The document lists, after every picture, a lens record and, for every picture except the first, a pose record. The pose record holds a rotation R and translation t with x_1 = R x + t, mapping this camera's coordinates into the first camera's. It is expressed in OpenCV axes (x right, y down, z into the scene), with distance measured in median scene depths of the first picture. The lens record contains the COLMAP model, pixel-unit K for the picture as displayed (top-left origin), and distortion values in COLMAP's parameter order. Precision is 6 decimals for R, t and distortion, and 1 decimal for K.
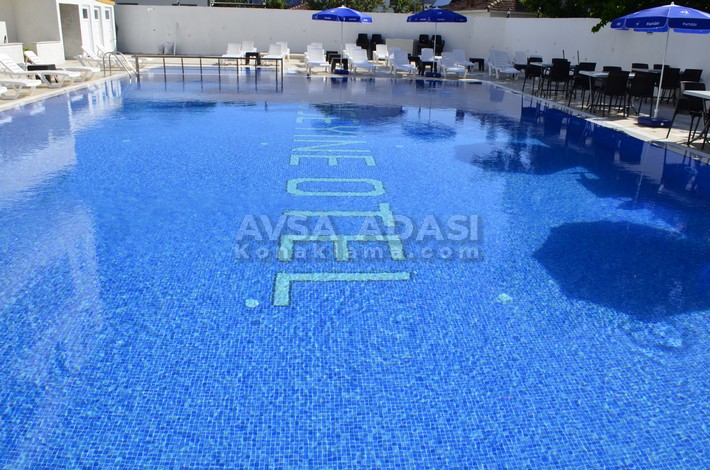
lens RADIAL K [[553.7, 0, 355.0], [0, 553.7, 235.0], [0, 0, 1]] dist [-0.088106, 0.014474]
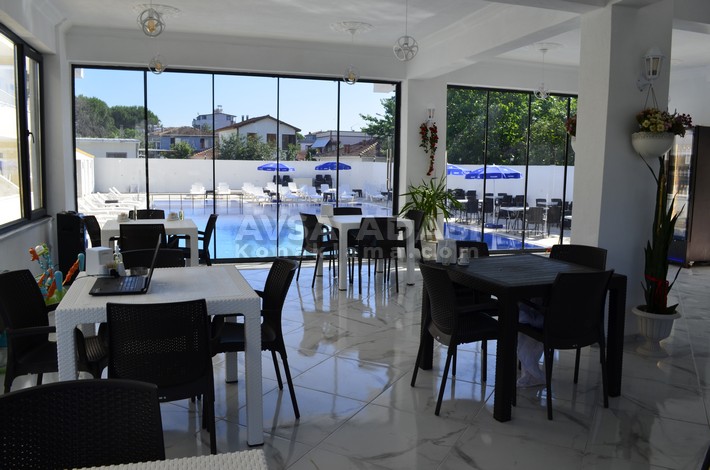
lens RADIAL K [[553.7, 0, 355.0], [0, 553.7, 235.0], [0, 0, 1]] dist [-0.088106, 0.014474]
pose [[0.974279, -0.043921, 0.221025, -0.141890], [0.092972, 0.971799, -0.216709, 0.148549], [-0.205273, 0.231684, 0.950887, -0.483919]]
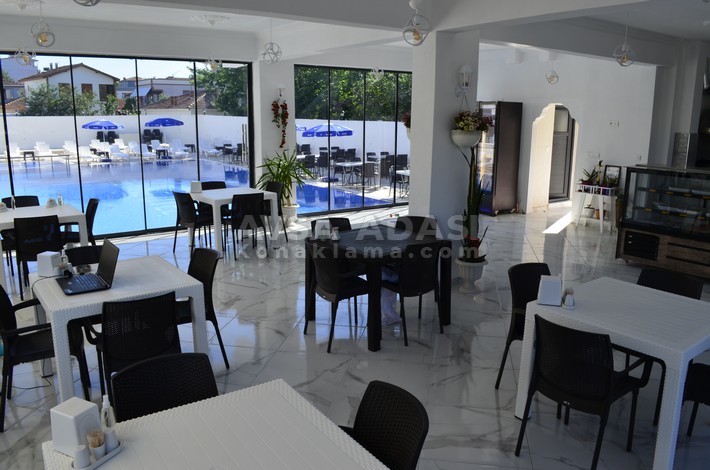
lens RADIAL K [[553.7, 0, 355.0], [0, 553.7, 235.0], [0, 0, 1]] dist [-0.088106, 0.014474]
pose [[0.859496, -0.133580, 0.493379, -0.177457], [0.196785, 0.977323, -0.078206, 0.140880], [-0.471744, 0.164308, 0.866291, -0.527236]]
